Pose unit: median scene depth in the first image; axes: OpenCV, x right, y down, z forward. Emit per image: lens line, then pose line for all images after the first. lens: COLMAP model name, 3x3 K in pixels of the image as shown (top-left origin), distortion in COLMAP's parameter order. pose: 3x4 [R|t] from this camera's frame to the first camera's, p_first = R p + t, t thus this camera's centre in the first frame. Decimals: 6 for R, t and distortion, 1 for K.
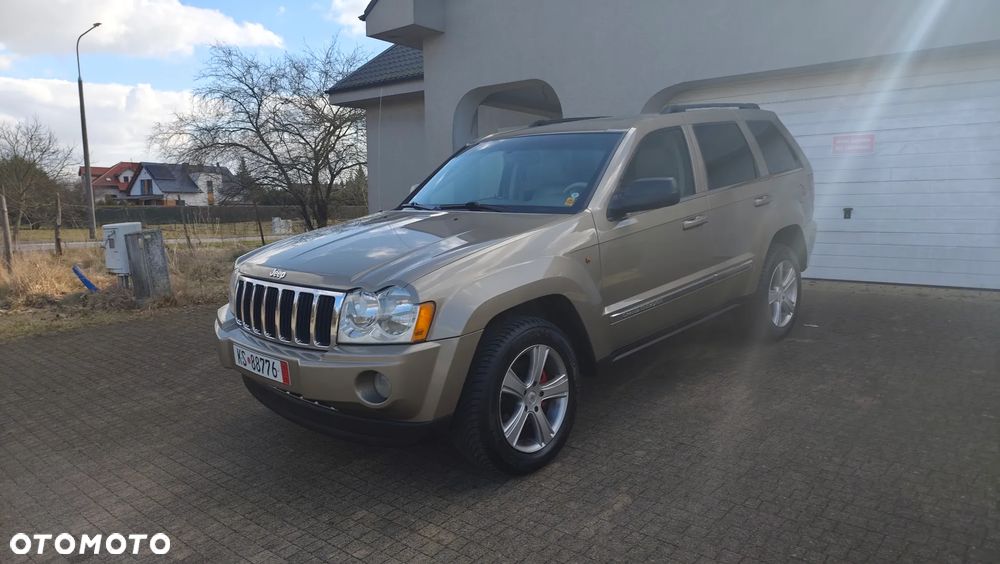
lens RADIAL K [[727.0, 0, 501.1], [0, 727.0, 282.3], [0, 0, 1]] dist [0.037932, -0.044010]
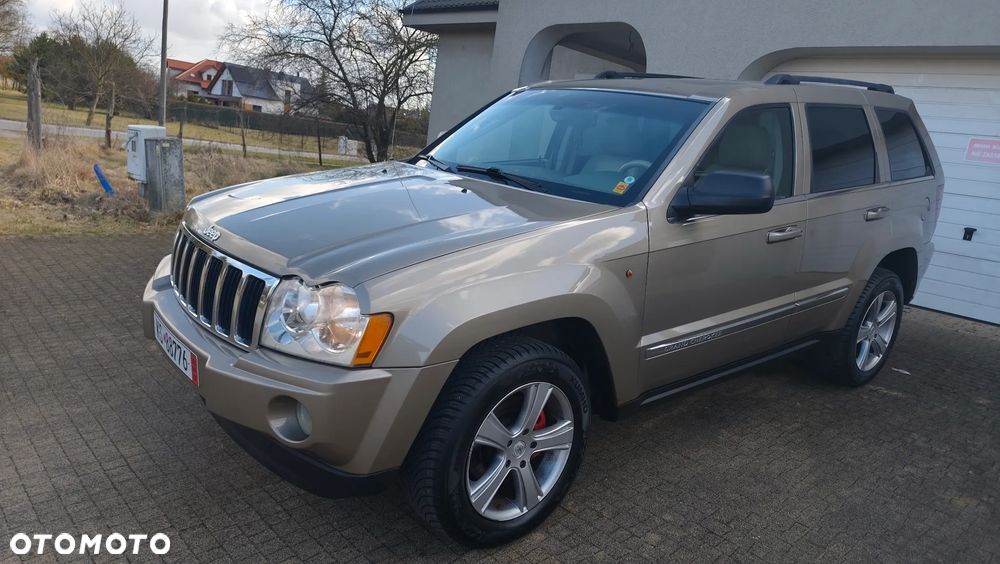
lens RADIAL K [[727.0, 0, 489.3], [0, 727.0, 296.3], [0, 0, 1]] dist [0.037932, -0.044010]
pose [[0.983794, 0.157503, -0.085687, 0.043765], [-0.148706, 0.983724, 0.100866, -0.055622], [0.100179, -0.086489, 0.991203, 0.231587]]
